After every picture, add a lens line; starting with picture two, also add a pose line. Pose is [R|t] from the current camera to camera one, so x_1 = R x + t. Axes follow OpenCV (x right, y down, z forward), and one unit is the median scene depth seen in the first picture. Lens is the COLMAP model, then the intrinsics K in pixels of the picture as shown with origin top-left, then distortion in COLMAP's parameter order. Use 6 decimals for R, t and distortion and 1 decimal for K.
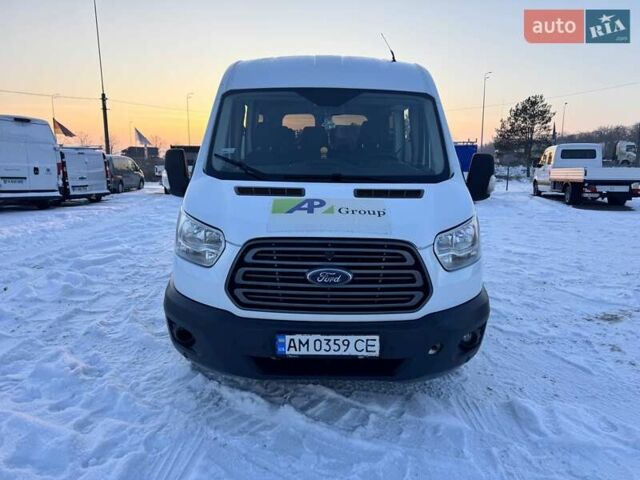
lens RADIAL K [[450.5, 0, 324.5], [0, 450.5, 228.0], [0, 0, 1]] dist [0.072172, -0.073687]
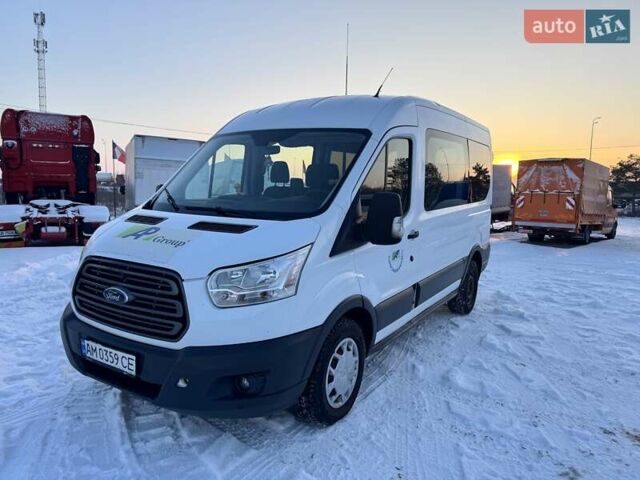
lens RADIAL K [[450.5, 0, 324.5], [0, 450.5, 228.0], [0, 0, 1]] dist [0.072172, -0.073687]
pose [[0.846030, 0.059221, -0.529835, 1.030117], [-0.100891, 0.993638, -0.050039, -0.055252], [0.523501, 0.095790, 0.846623, 0.277363]]
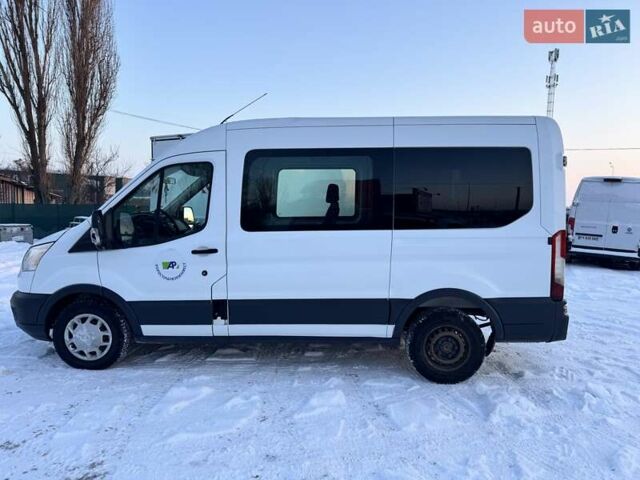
lens RADIAL K [[450.5, 0, 324.5], [0, 450.5, 228.0], [0, 0, 1]] dist [0.072172, -0.073687]
pose [[-0.033807, 0.049280, -0.998213, 2.142125], [-0.175522, 0.982967, 0.054472, -0.398001], [0.983895, 0.177050, -0.024582, 2.236746]]
